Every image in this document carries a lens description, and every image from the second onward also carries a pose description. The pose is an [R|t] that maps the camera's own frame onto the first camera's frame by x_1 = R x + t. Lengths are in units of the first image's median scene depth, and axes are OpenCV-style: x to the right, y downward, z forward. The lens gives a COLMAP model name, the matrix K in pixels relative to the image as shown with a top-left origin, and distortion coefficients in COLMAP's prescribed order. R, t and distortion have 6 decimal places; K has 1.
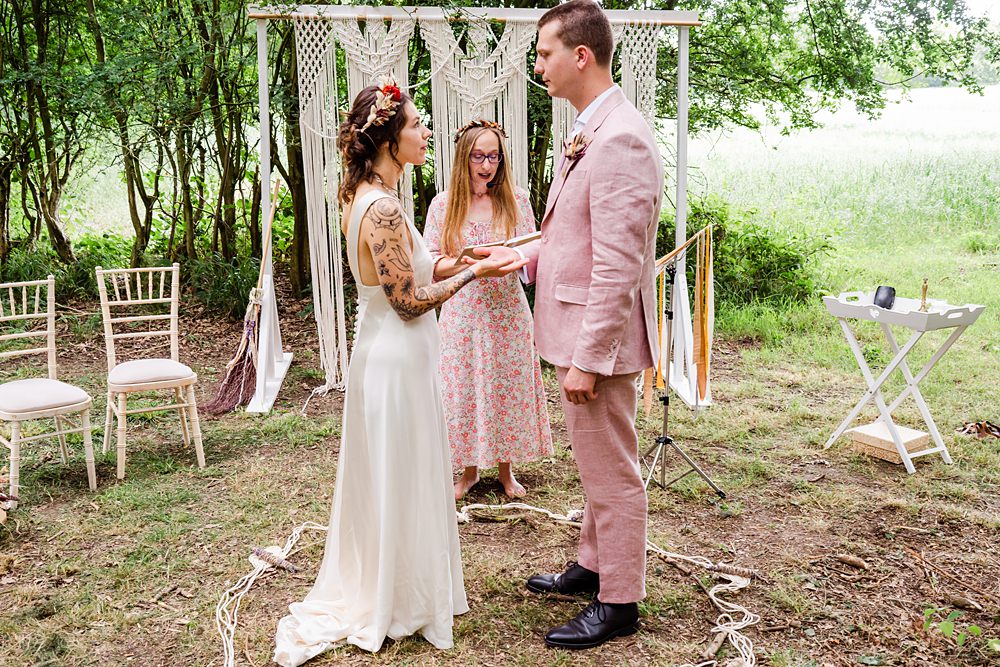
lens RADIAL K [[1014.6, 0, 500.0], [0, 1014.6, 333.5], [0, 0, 1]] dist [-0.047480, 0.140631]
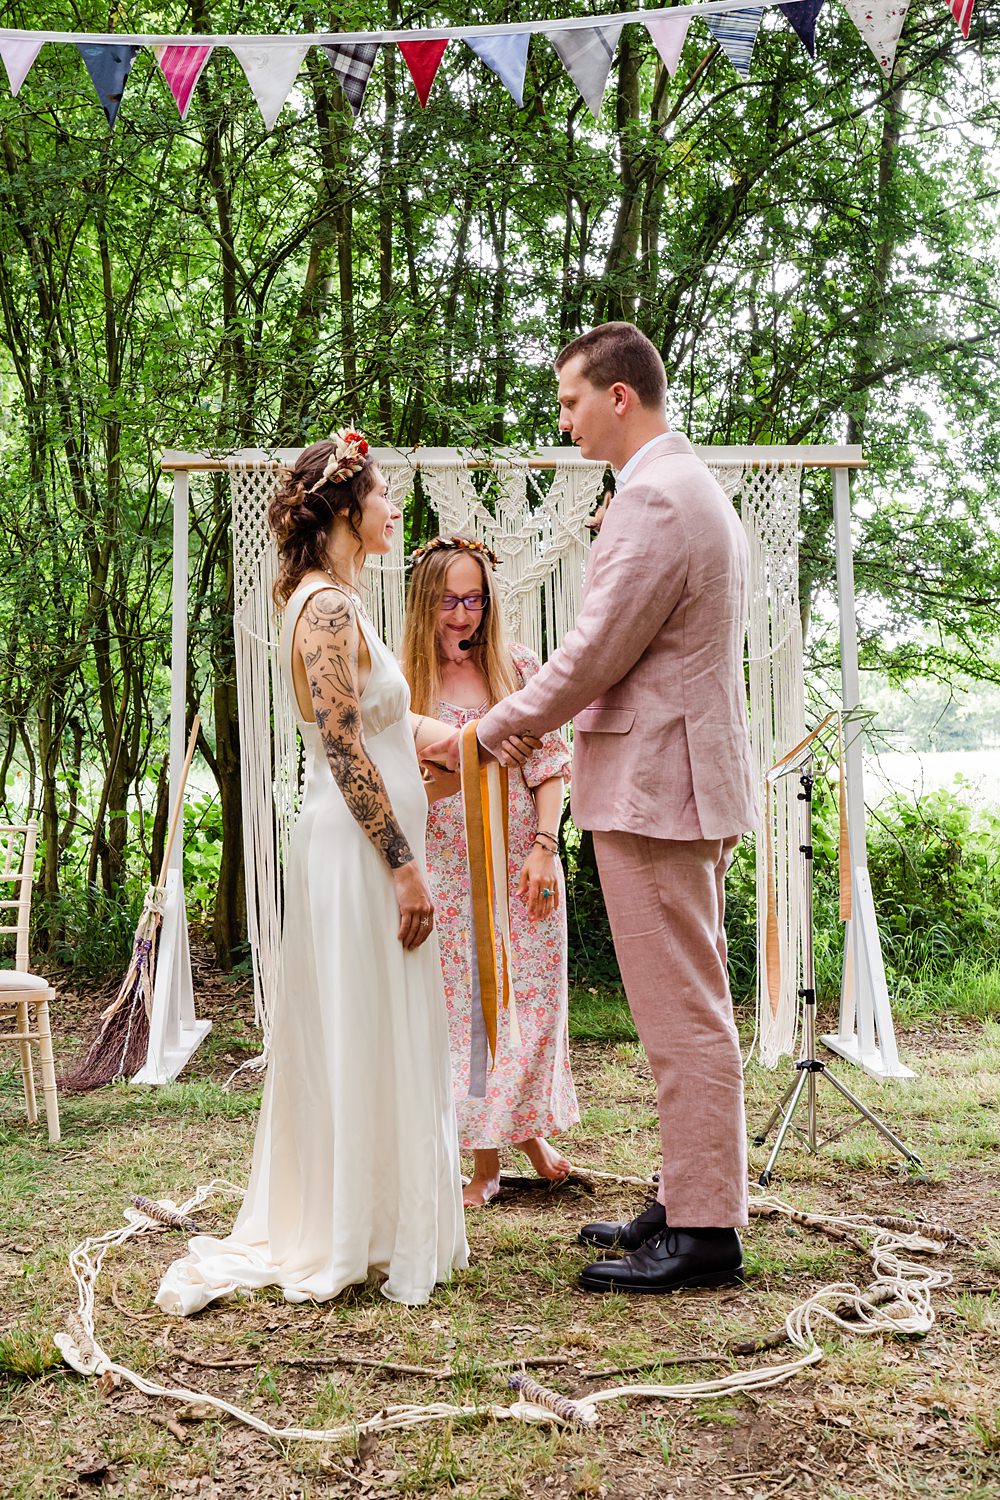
lens RADIAL K [[1869.3, 0, 414.8], [0, 1869.3, 690.7], [0, 0, 1]] dist [-0.047792, 0.143969]
pose [[0.994838, -0.017269, -0.099994, 0.031883], [-0.009519, 0.965186, -0.261392, 0.135276], [0.101027, 0.260994, 0.960039, -0.106414]]
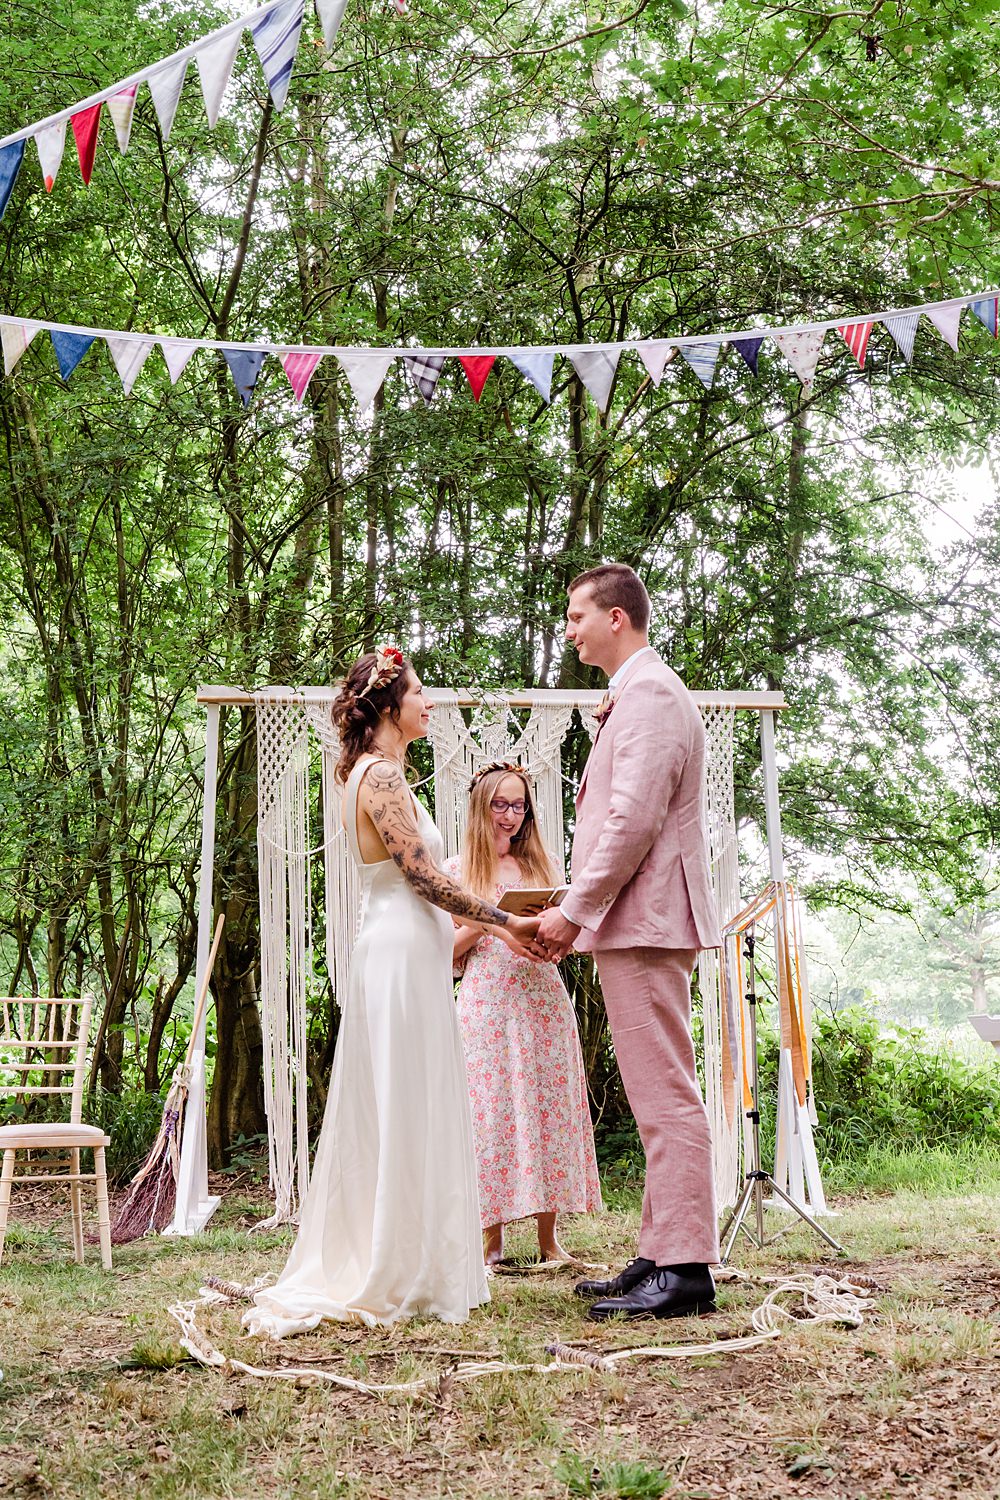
lens RADIAL K [[1819.5, 0, 541.2], [0, 1819.5, 706.4], [0, 0, 1]] dist [-0.027379, 0.010224]
pose [[0.999791, -0.016390, 0.012227, -0.003936], [0.019912, 0.916405, -0.399757, 0.235670], [-0.004653, 0.399916, 0.916540, -0.253868]]
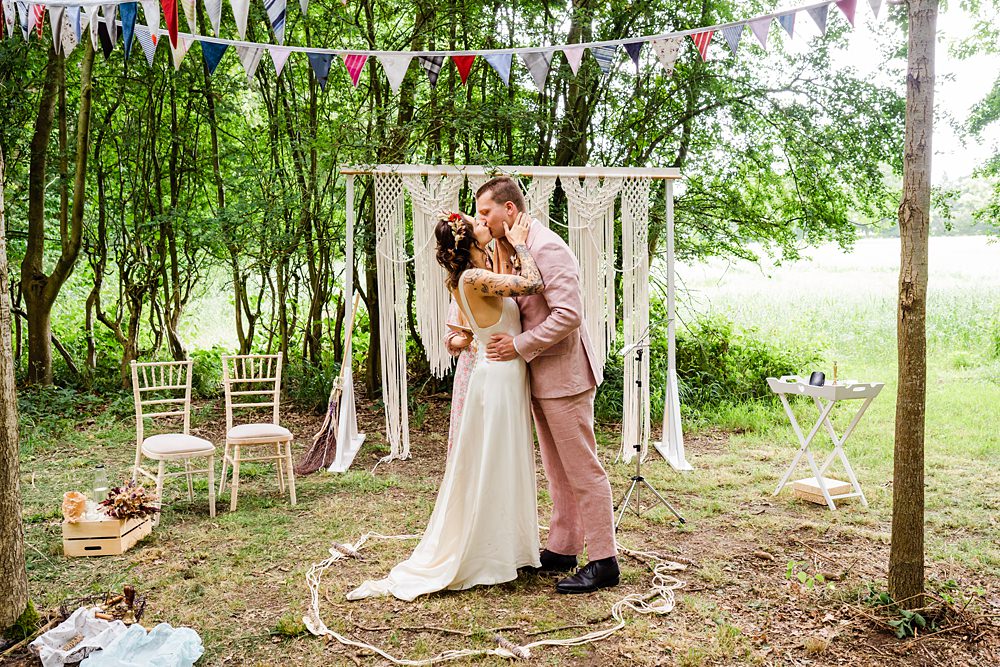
lens RADIAL K [[988.8, 0, 537.2], [0, 988.8, 326.2], [0, 0, 1]] dist [-0.042132, 0.122714]
pose [[0.999453, 0.002995, -0.032950, 0.053025], [-0.007749, 0.989384, -0.145117, 0.071992], [0.032166, 0.145293, 0.988866, -0.244246]]
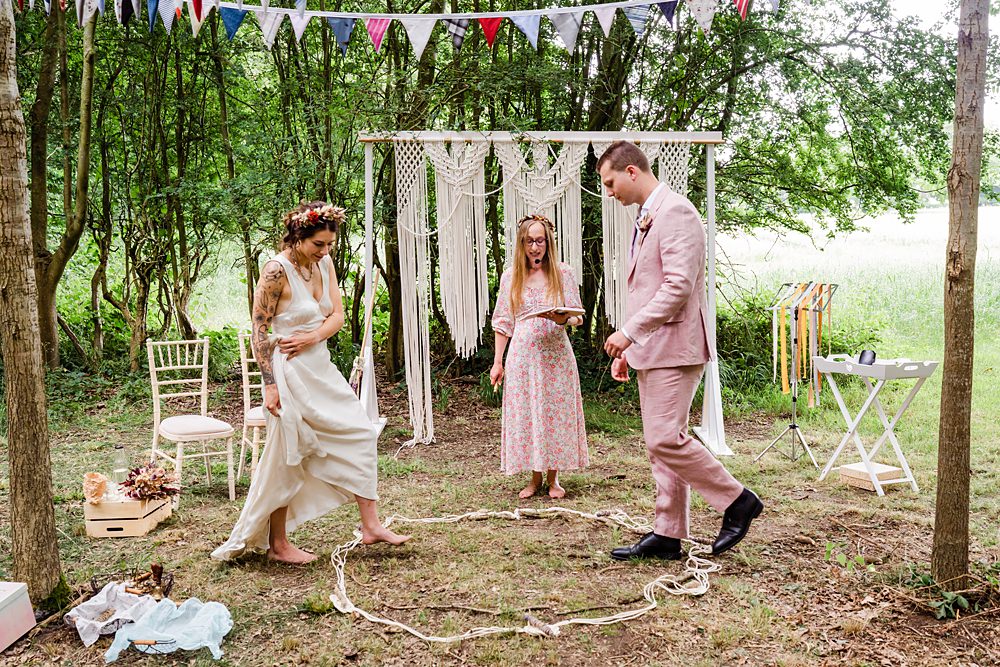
lens RADIAL K [[1091.1, 0, 521.7], [0, 1091.1, 360.6], [0, 0, 1]] dist [-0.043774, 0.125198]
pose [[0.997014, 0.003612, -0.077134, 0.056980], [-0.011068, 0.995275, -0.096466, 0.084601], [0.076421, 0.097032, 0.992343, -0.292350]]
